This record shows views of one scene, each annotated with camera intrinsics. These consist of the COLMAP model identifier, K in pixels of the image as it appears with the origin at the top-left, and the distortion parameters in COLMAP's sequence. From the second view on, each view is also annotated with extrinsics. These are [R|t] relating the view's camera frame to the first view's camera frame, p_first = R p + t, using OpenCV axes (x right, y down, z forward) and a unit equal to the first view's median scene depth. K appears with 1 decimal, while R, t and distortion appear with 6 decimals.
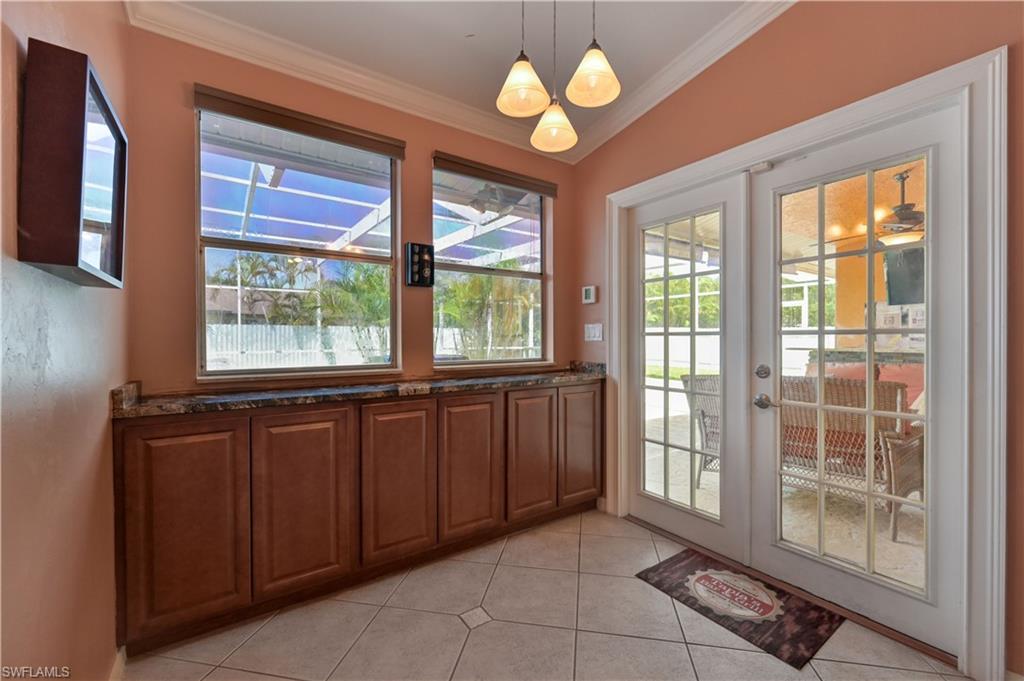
lens RADIAL K [[418.9, 0, 514.3], [0, 418.9, 341.3], [0, 0, 1]] dist [-0.000477, -0.000237]
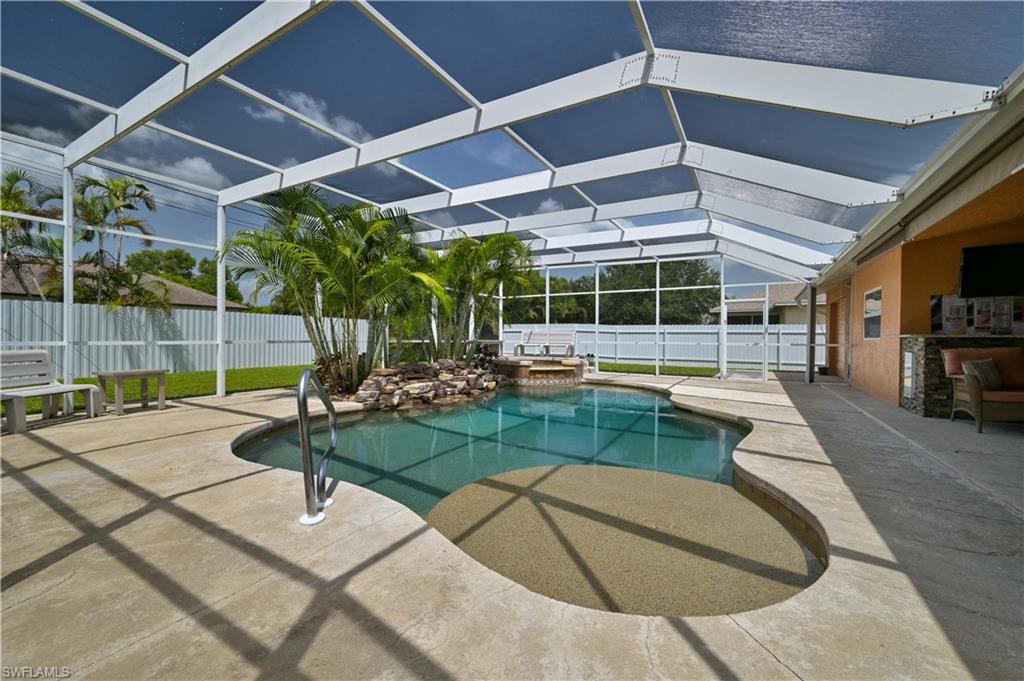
lens RADIAL K [[406.0, 0, 513.0], [0, 406.0, 341.6], [0, 0, 1]] dist [-0.001179, 0.000489]
pose [[0.910784, 0.007670, 0.412813, -0.647344], [-0.007247, 0.999970, -0.002590, 0.043322], [-0.412820, -0.000633, 0.910812, 0.518557]]
